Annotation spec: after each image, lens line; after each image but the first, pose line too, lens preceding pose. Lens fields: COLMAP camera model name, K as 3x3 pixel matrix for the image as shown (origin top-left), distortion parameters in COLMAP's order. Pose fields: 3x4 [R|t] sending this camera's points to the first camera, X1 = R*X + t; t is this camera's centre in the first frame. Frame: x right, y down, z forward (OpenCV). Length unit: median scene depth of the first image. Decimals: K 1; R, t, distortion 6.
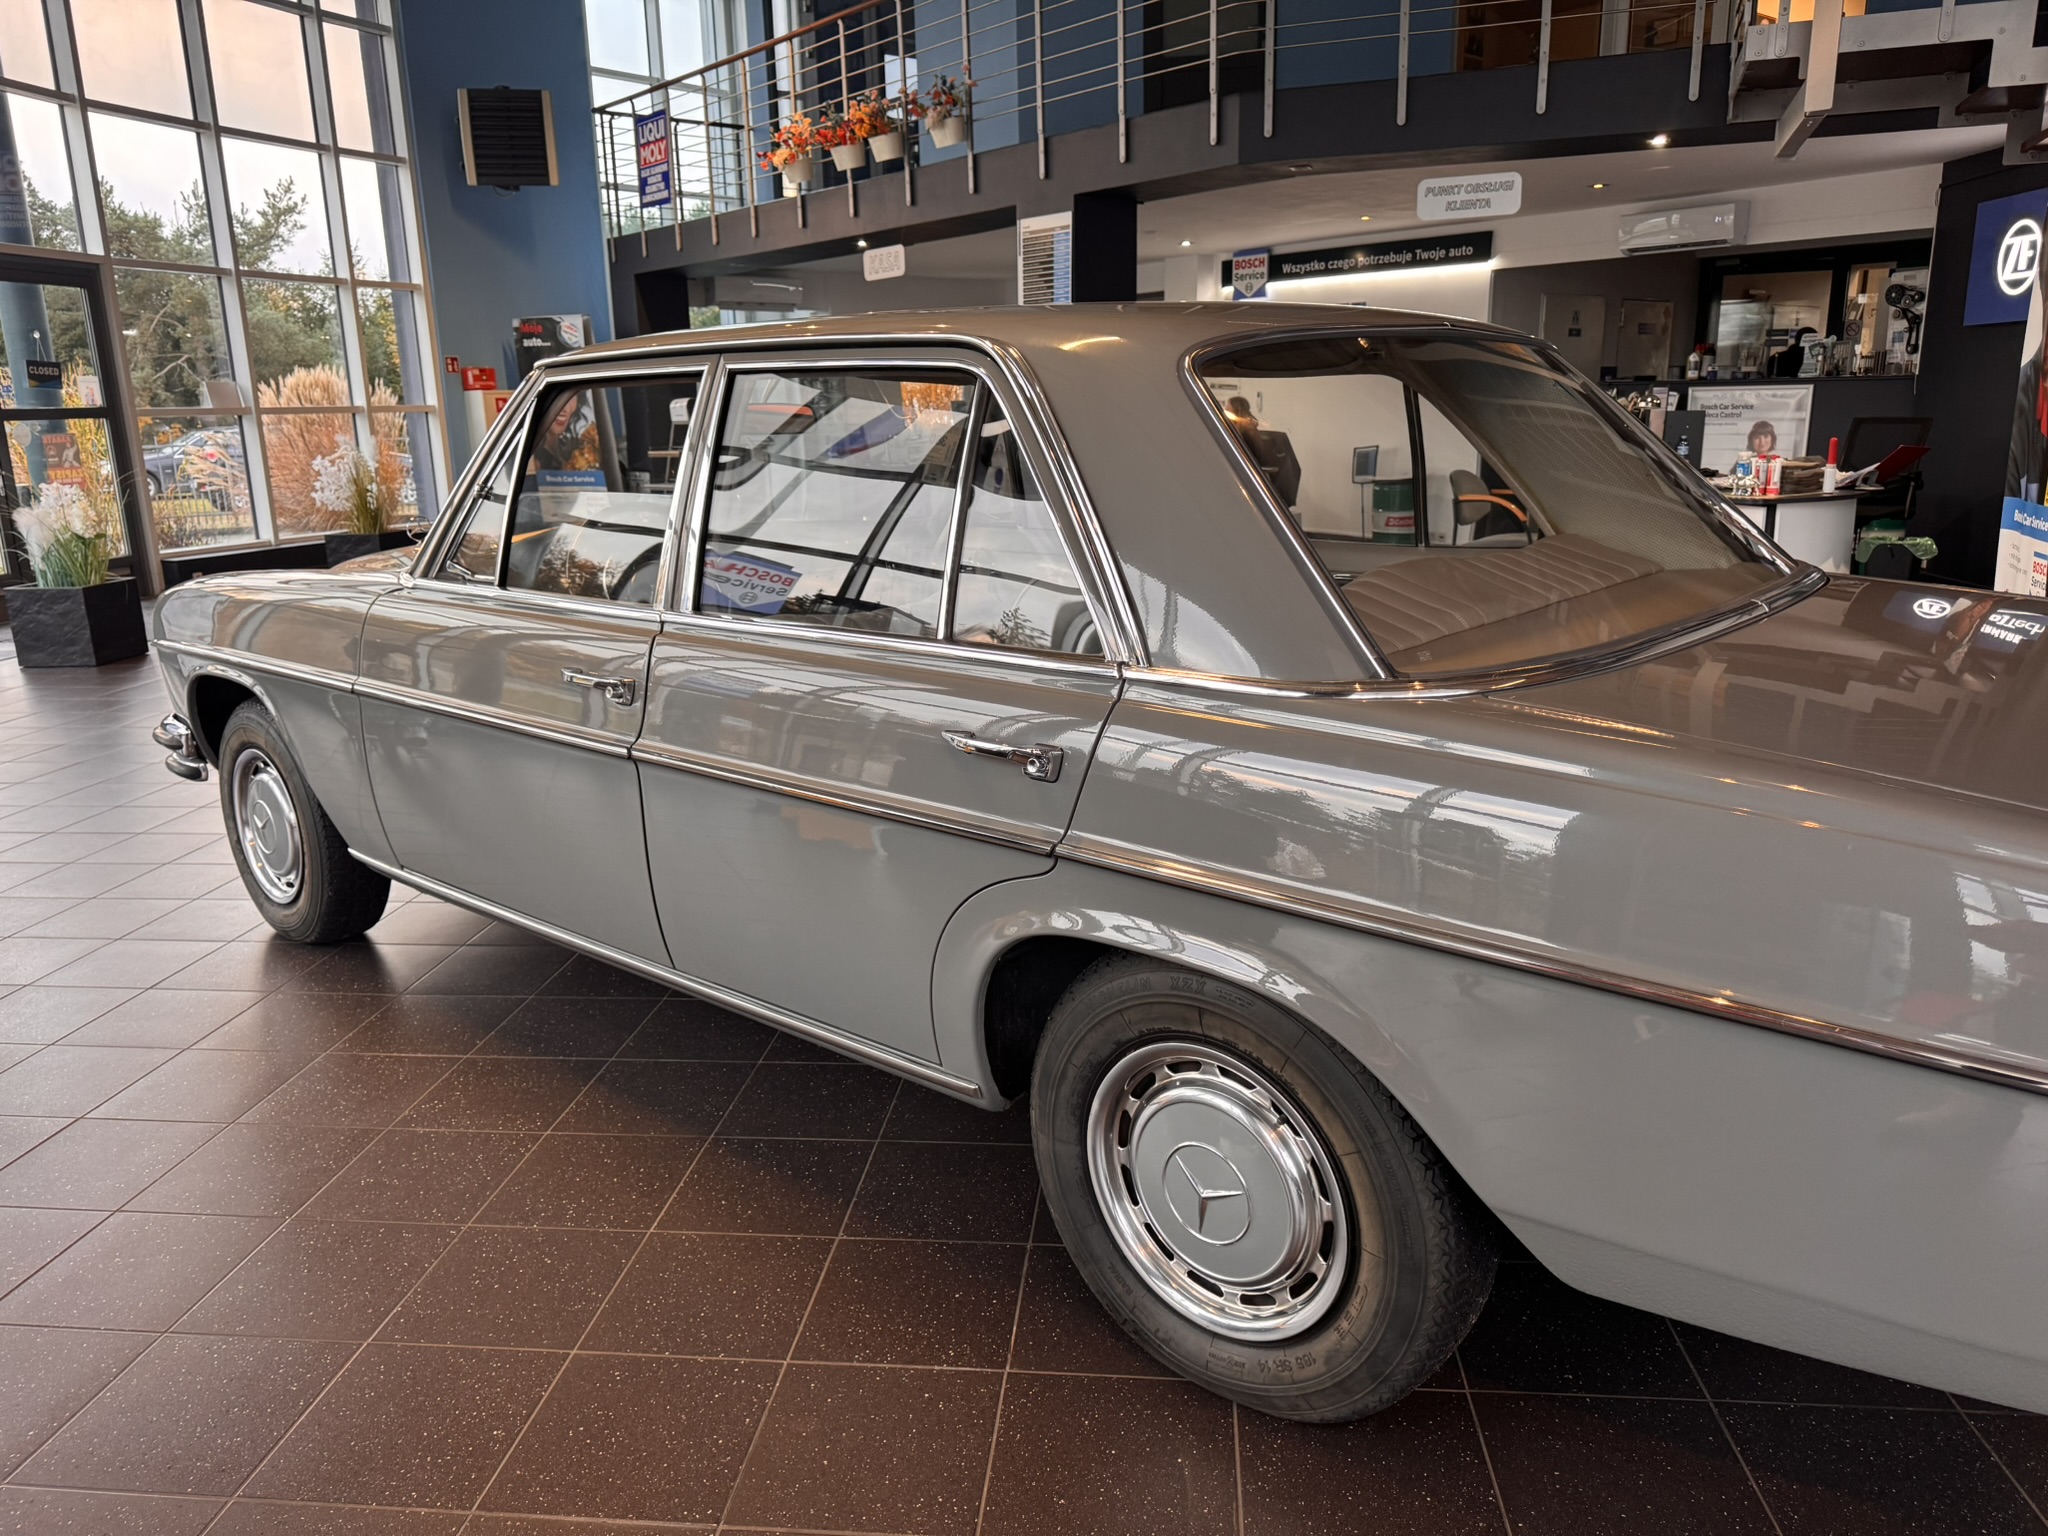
lens RADIAL K [[1454.7, 0, 1012.0], [0, 1454.7, 788.2], [0, 0, 1]] dist [0.031950, -0.037915]
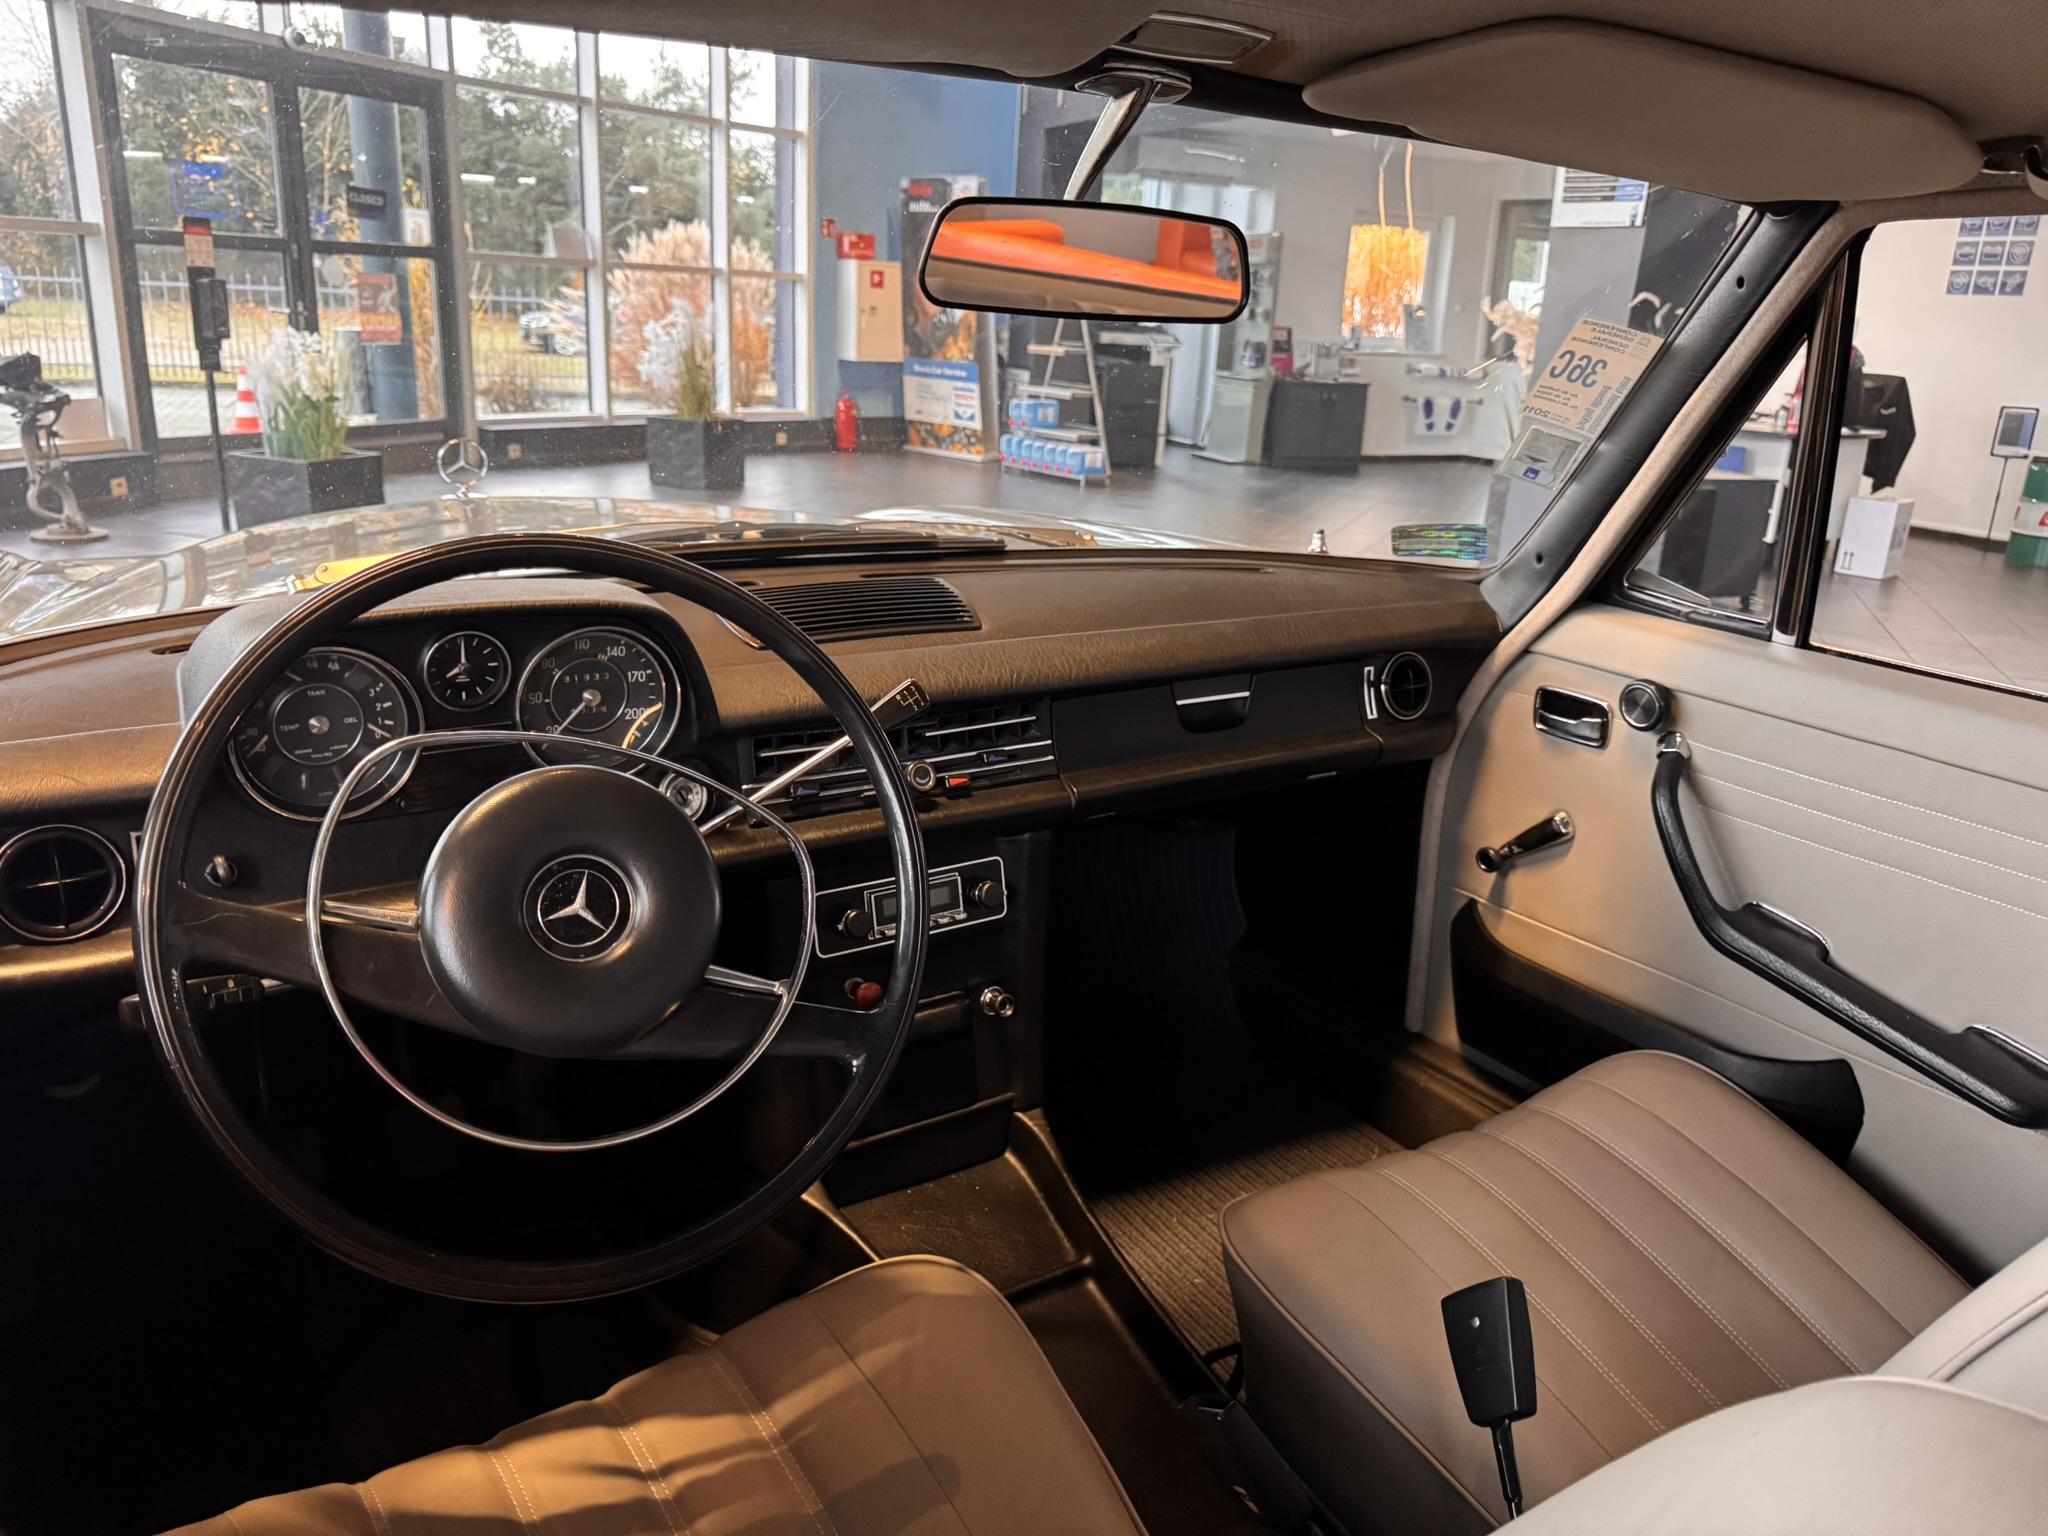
lens RADIAL K [[1454.7, 0, 1013.0], [0, 1454.7, 764.7], [0, 0, 1]] dist [0.031950, -0.037915]
pose [[0.960105, 0.145837, -0.238602, -0.031795], [-0.134899, 0.988940, 0.061636, -0.054315], [0.244952, -0.026990, 0.969159, 0.226997]]
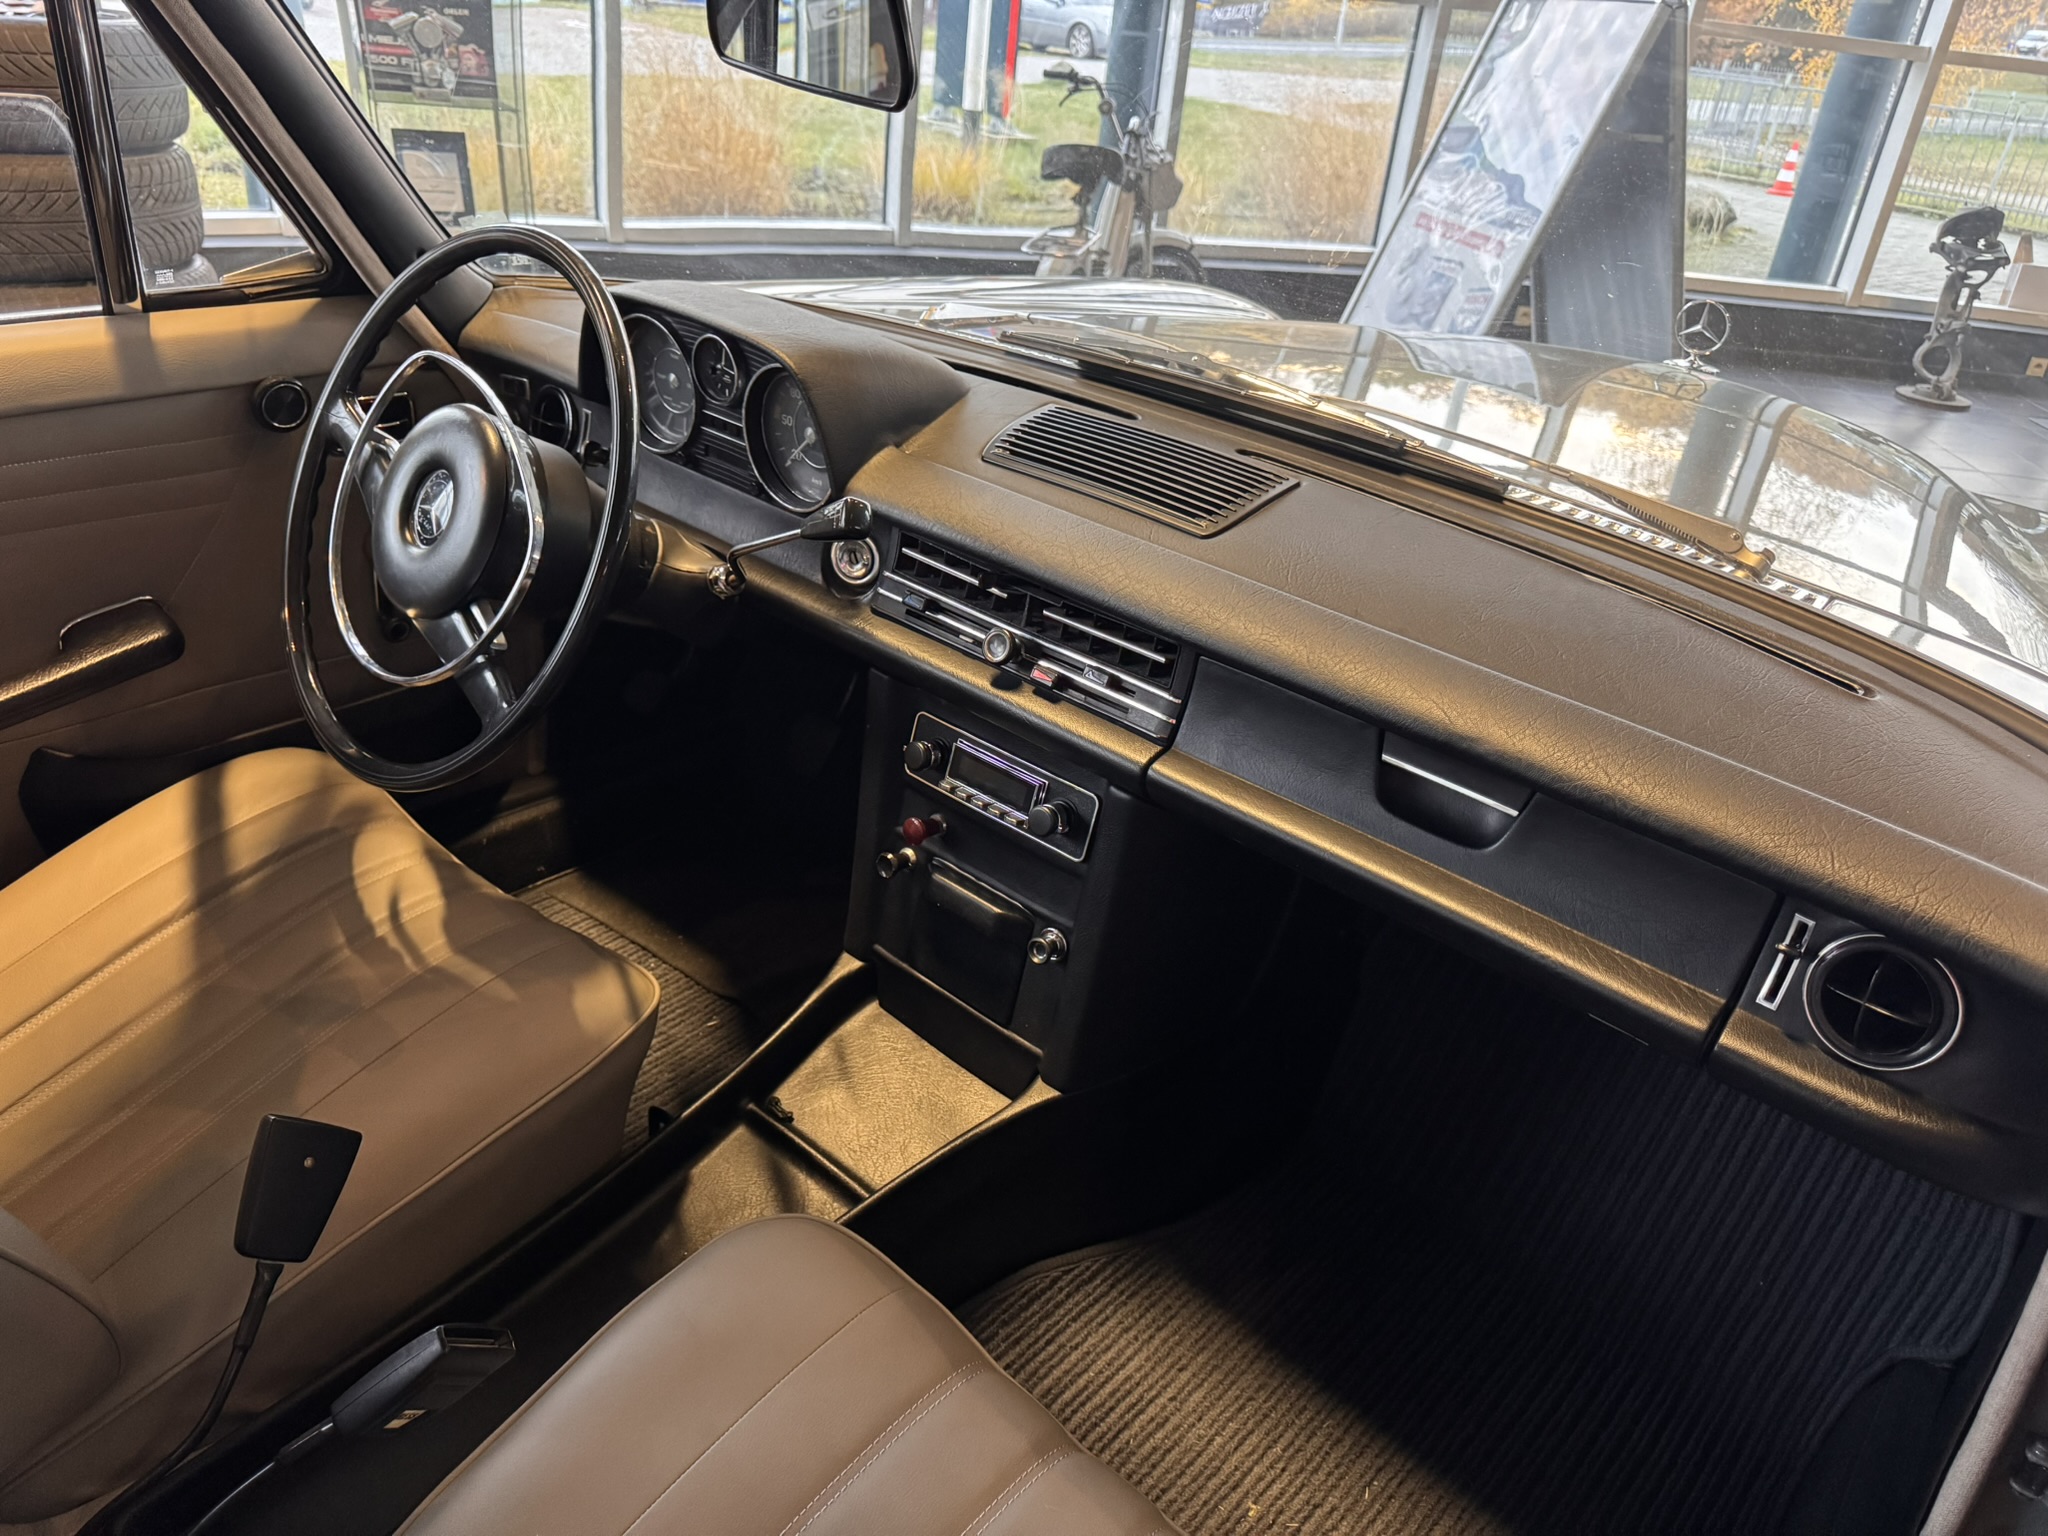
lens RADIAL K [[1454.7, 0, 1021.4], [0, 1454.7, 758.8], [0, 0, 1]] dist [0.031950, -0.037915]
pose [[-0.011266, 0.489456, -0.871955, 0.028871], [-0.342595, 0.817343, 0.463227, -0.087839], [0.939416, 0.303946, 0.158477, 0.326620]]
